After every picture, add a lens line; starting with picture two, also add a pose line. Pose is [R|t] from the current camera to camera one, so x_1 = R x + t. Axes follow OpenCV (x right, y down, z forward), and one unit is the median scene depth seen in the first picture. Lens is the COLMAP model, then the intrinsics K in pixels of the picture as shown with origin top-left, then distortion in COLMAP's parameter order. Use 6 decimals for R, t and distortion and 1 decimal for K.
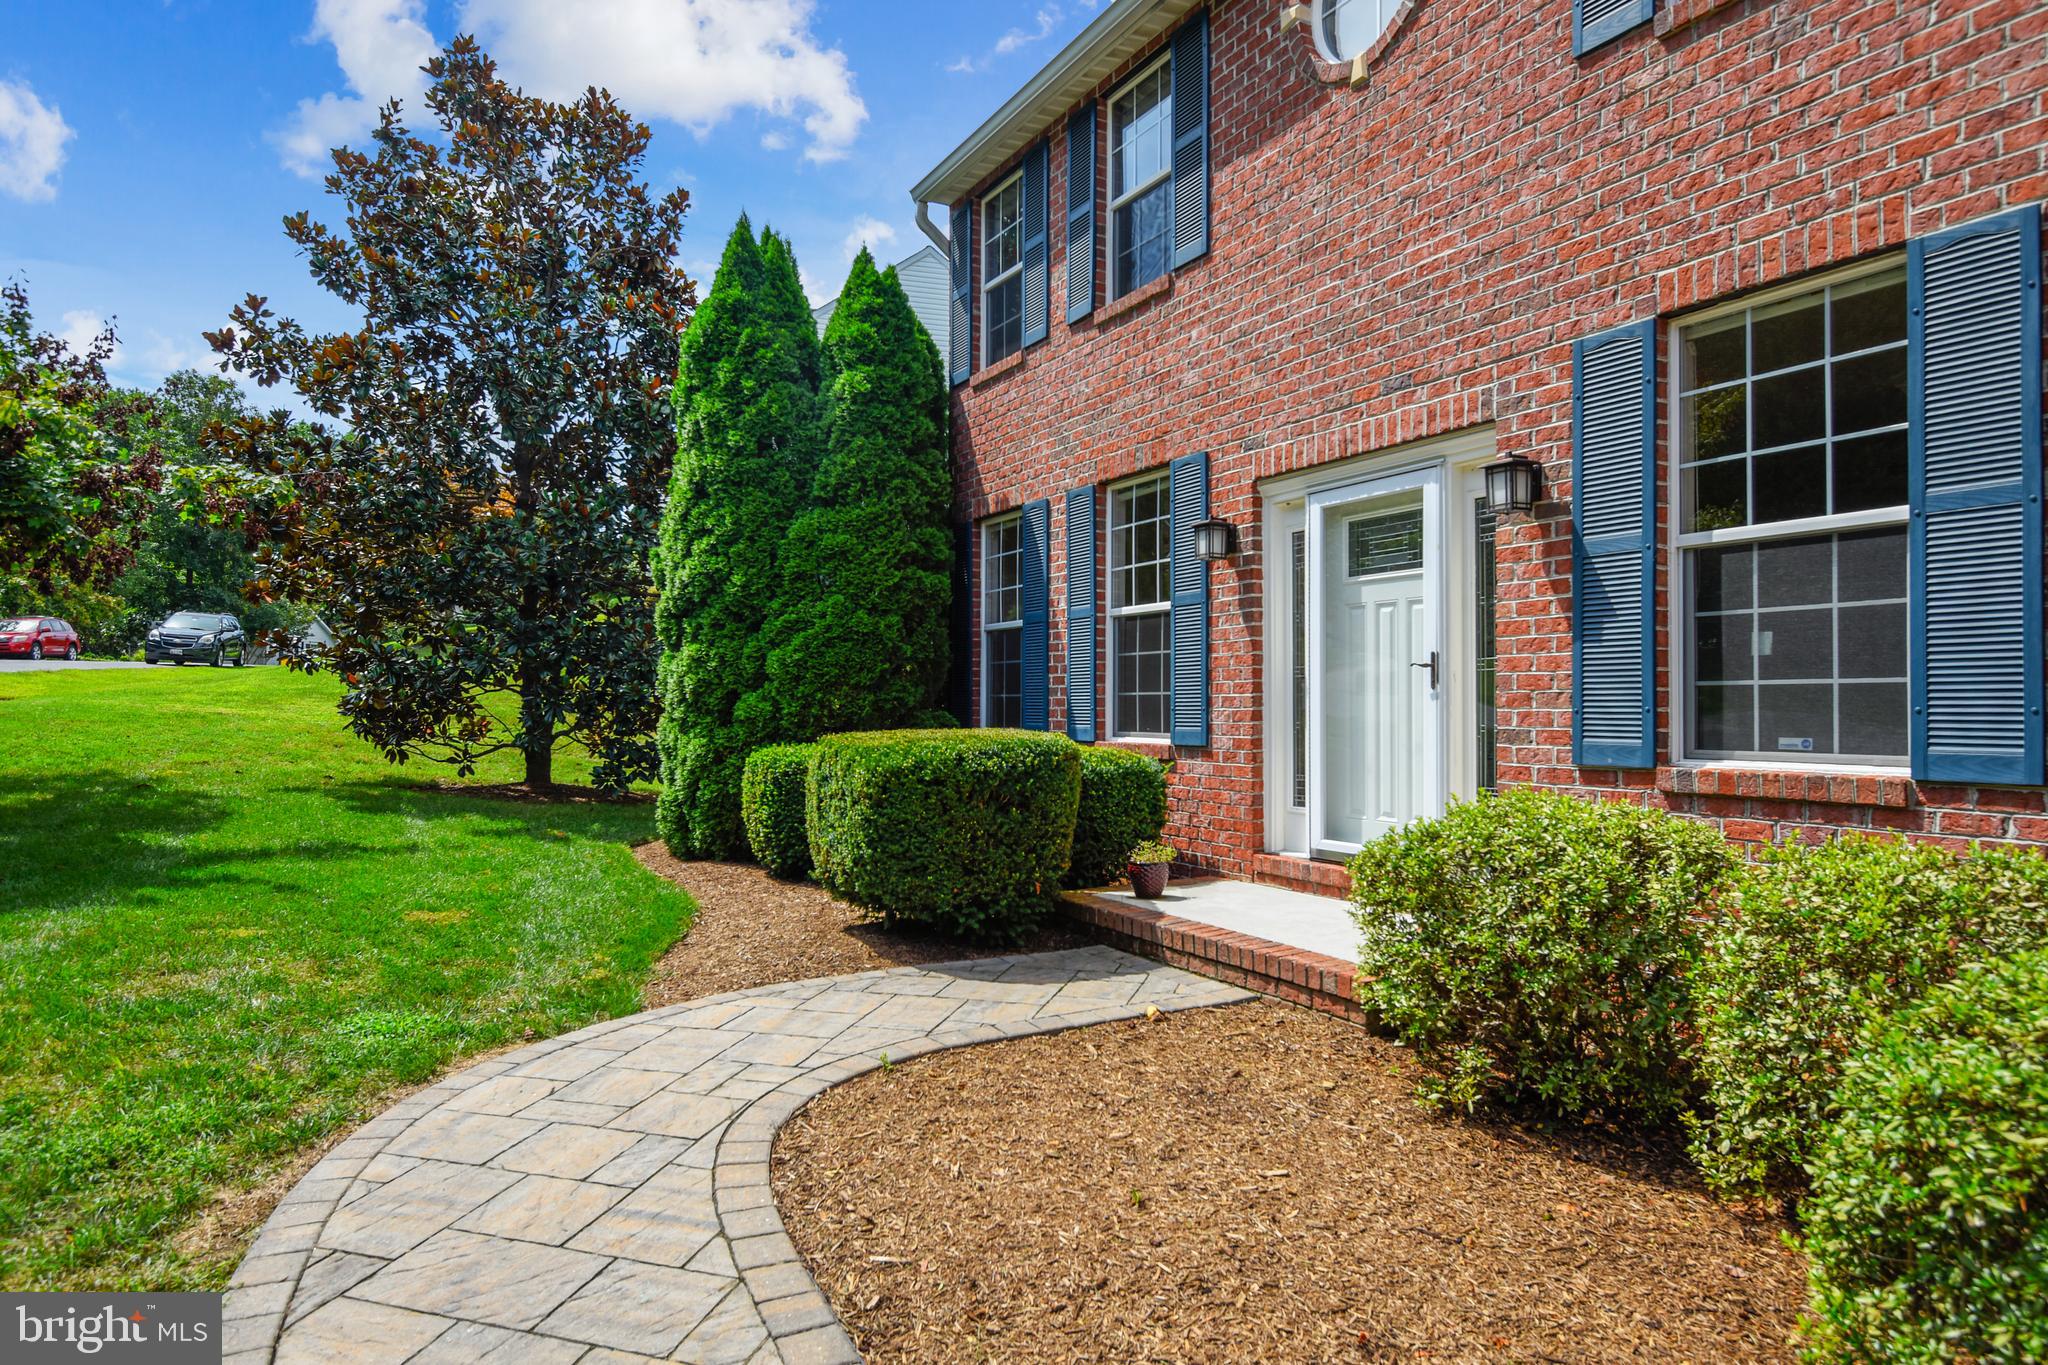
lens RADIAL K [[1225.0, 0, 1023.2], [0, 1225.0, 673.3], [0, 0, 1]] dist [0.048668, -0.041992]
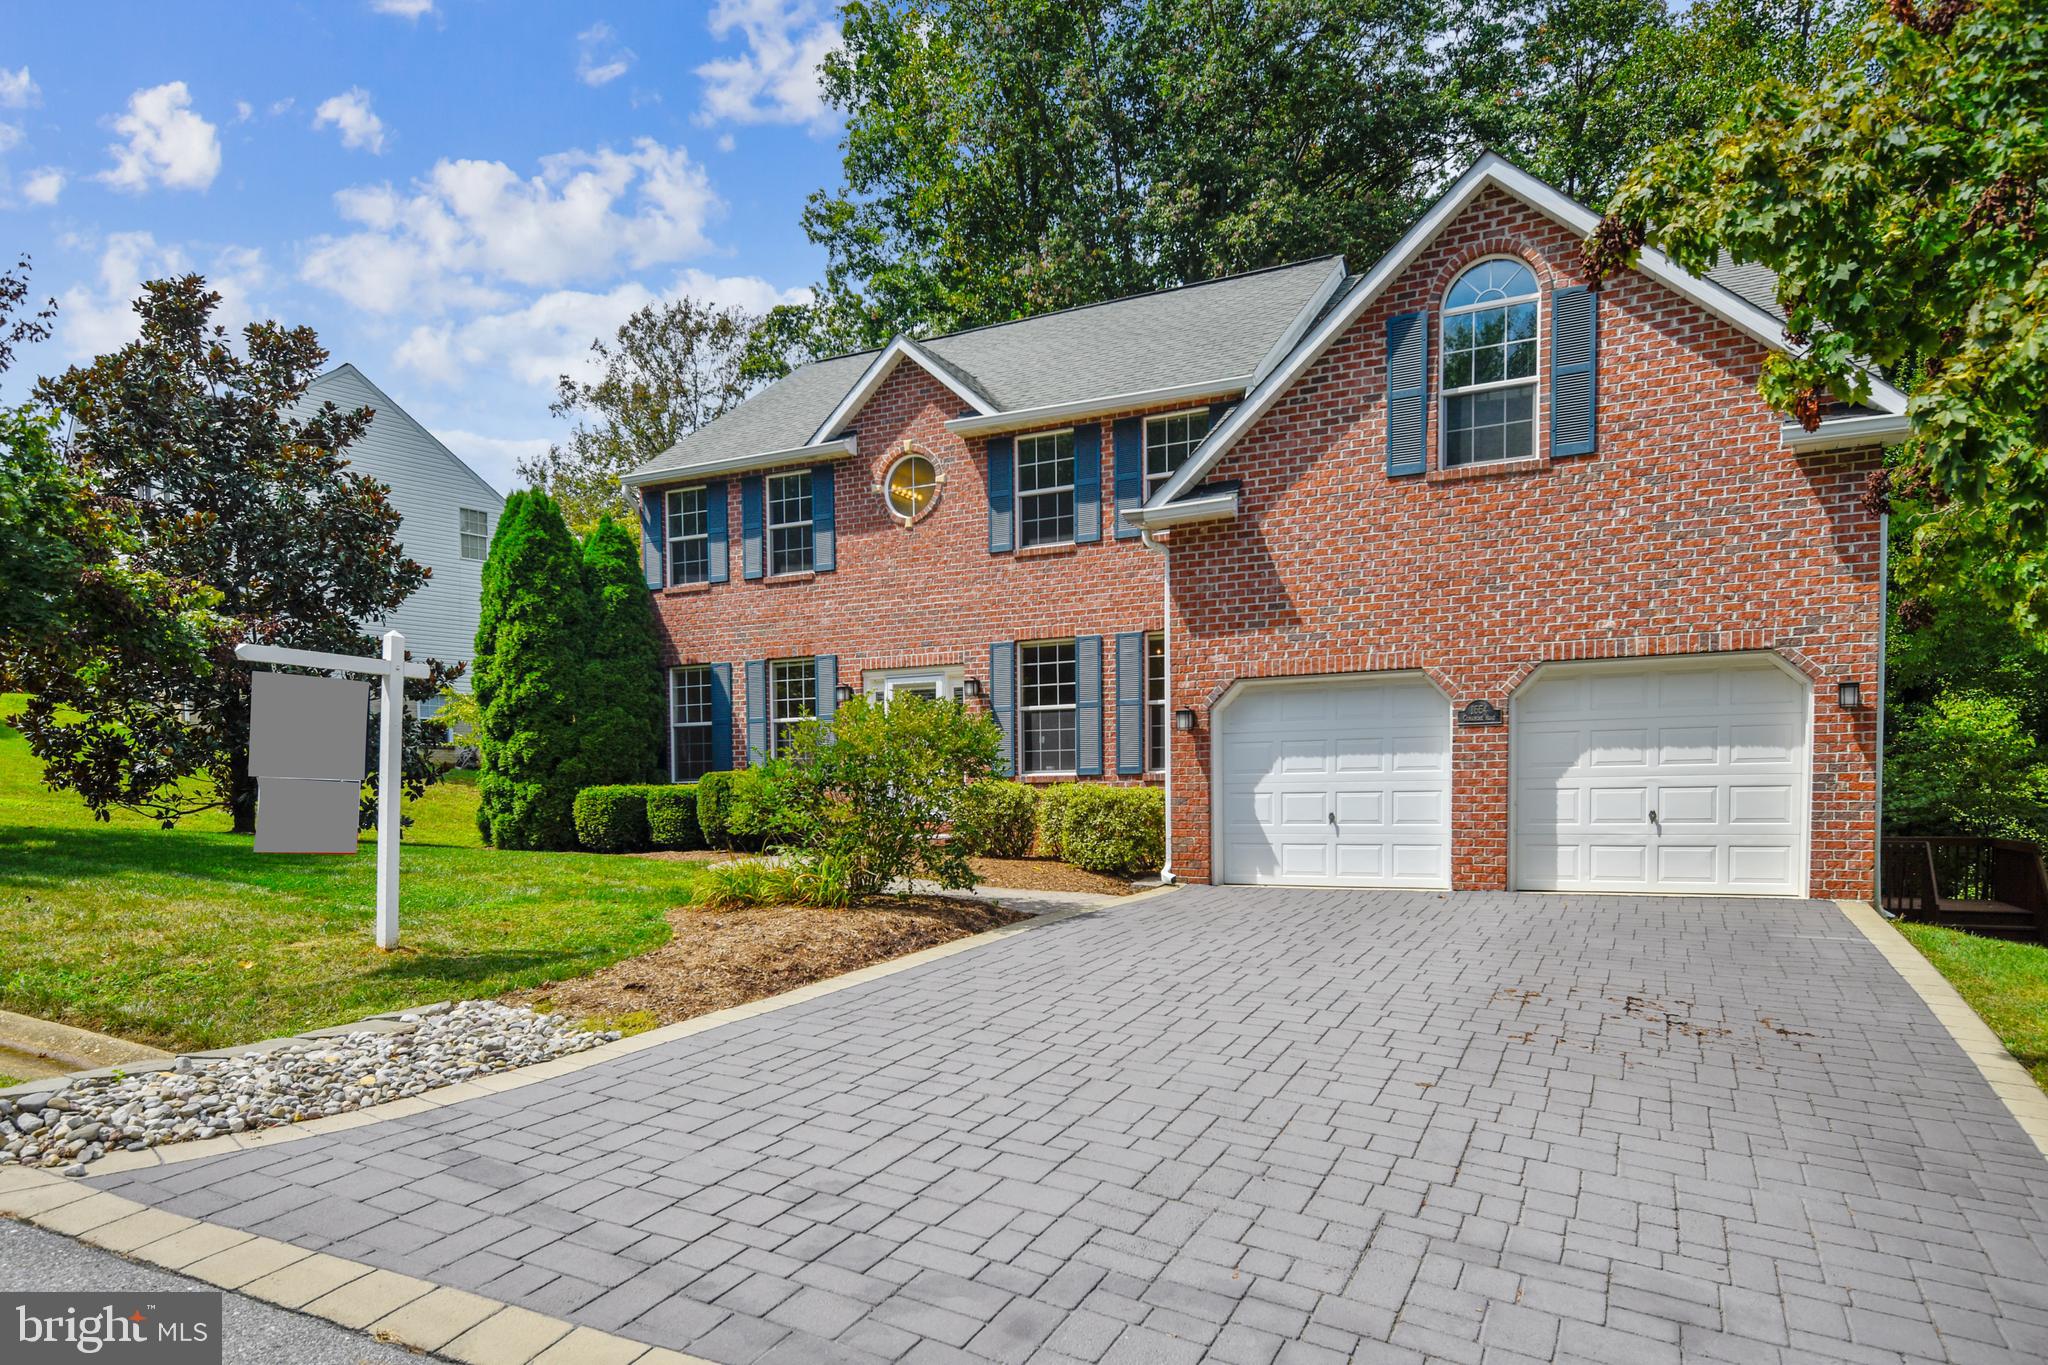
lens RADIAL K [[1225.0, 0, 1023.2], [0, 1225.0, 673.3], [0, 0, 1]] dist [0.048668, -0.041992]
pose [[0.837723, 0.043947, 0.544324, -0.978505], [-0.003825, 0.997204, -0.074623, 0.034433], [-0.546082, 0.060431, 0.835549, -1.368618]]
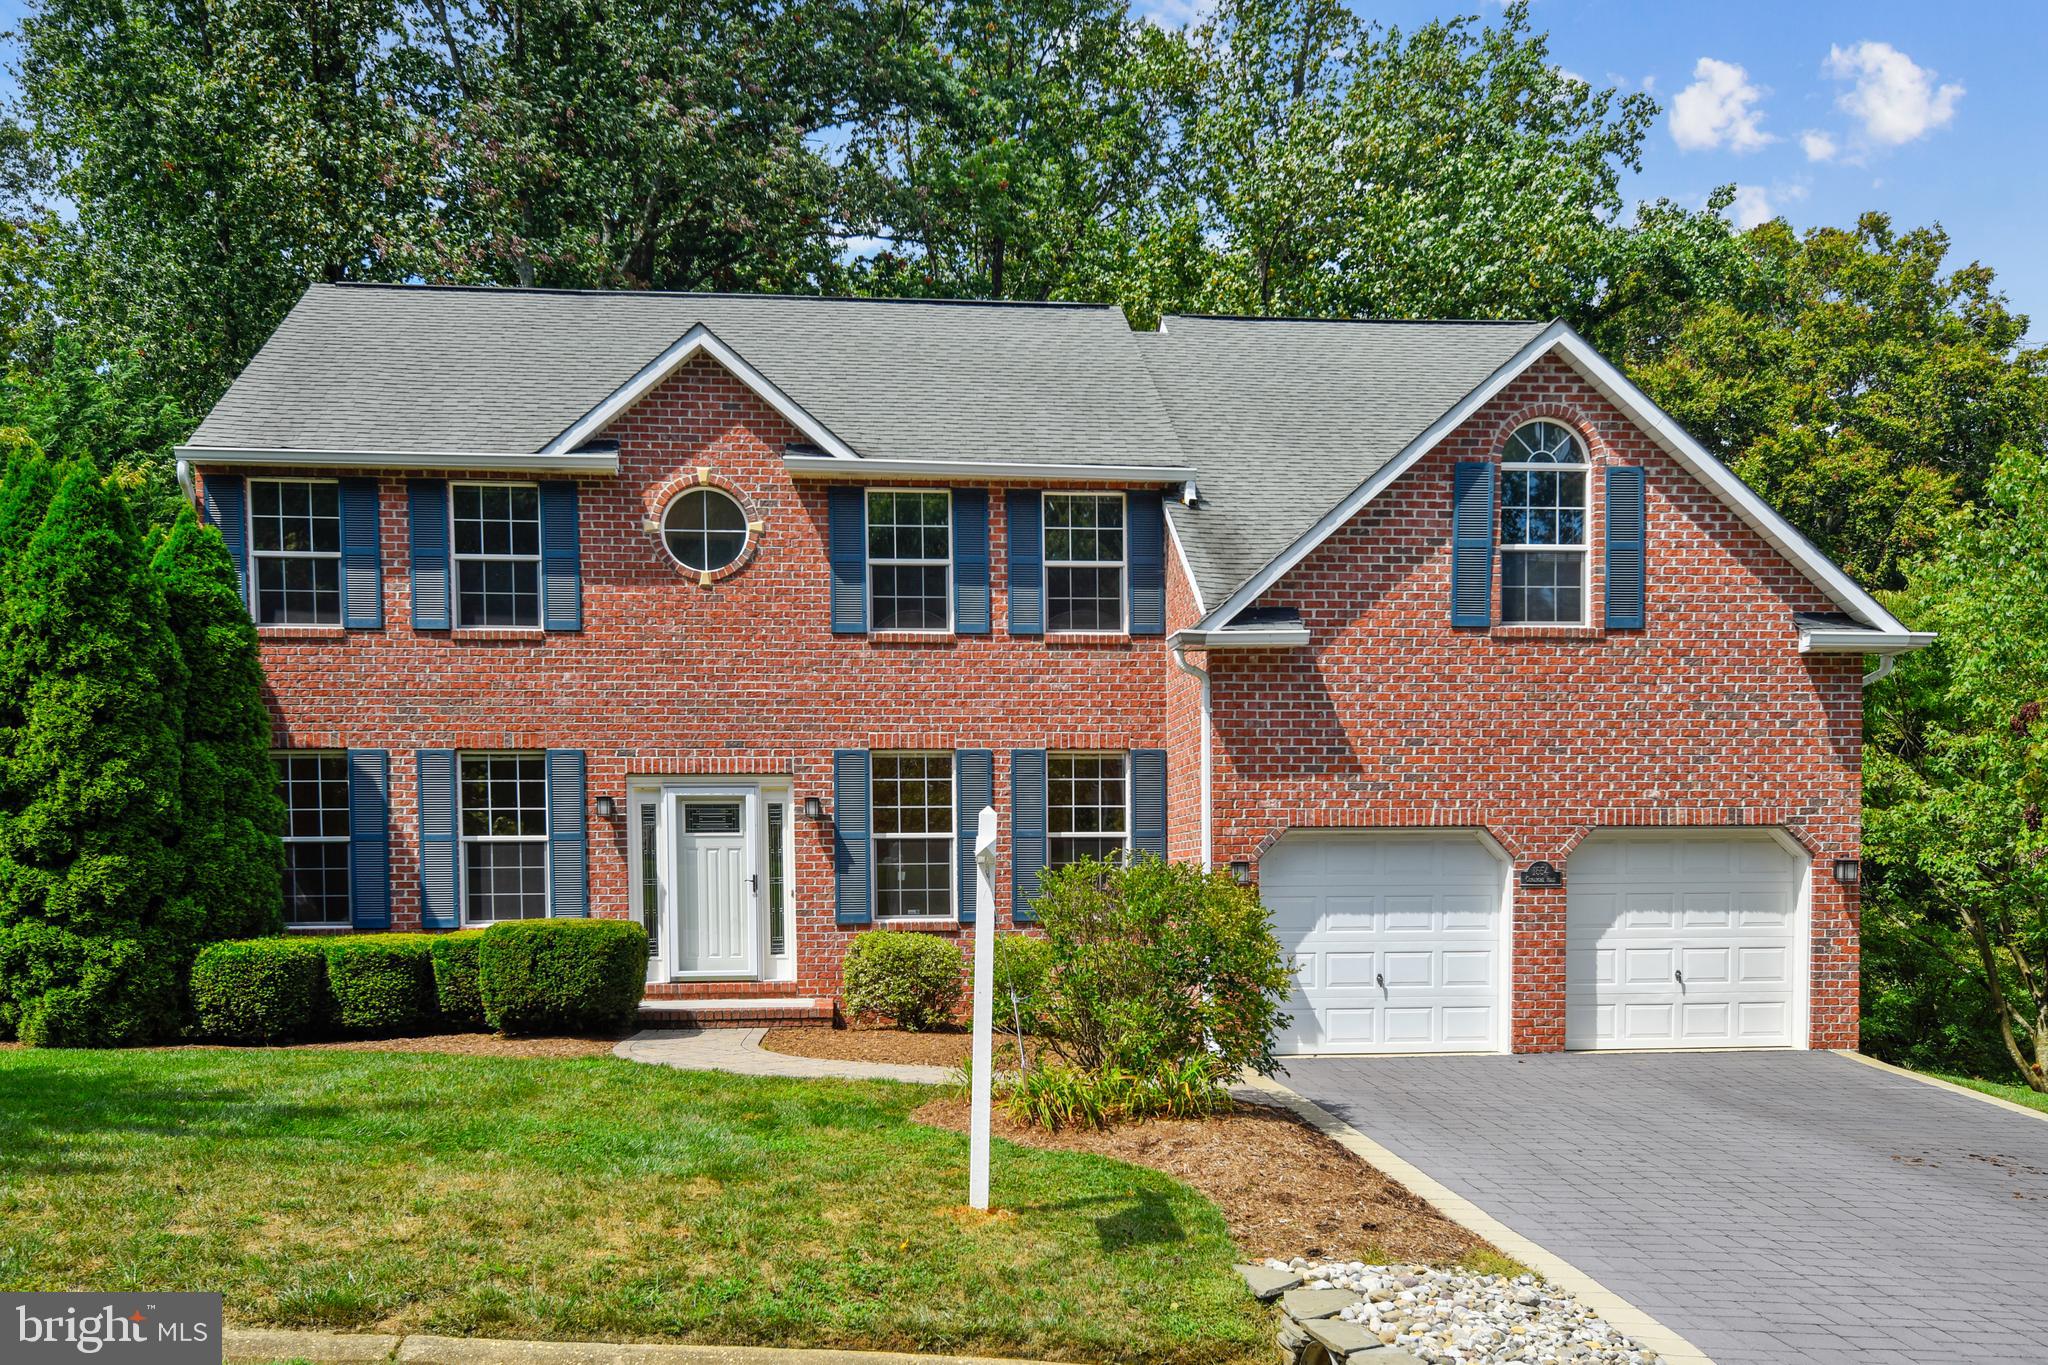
lens RADIAL K [[1690.6, 0, 993.4], [0, 1690.6, 688.1], [0, 0, 1]] dist [0.042163, -0.004368]
pose [[0.437177, 0.094289, 0.894419, -2.008471], [-0.017423, 0.995190, -0.096397, -0.059411], [-0.899207, 0.026559, 0.436717, -0.622812]]
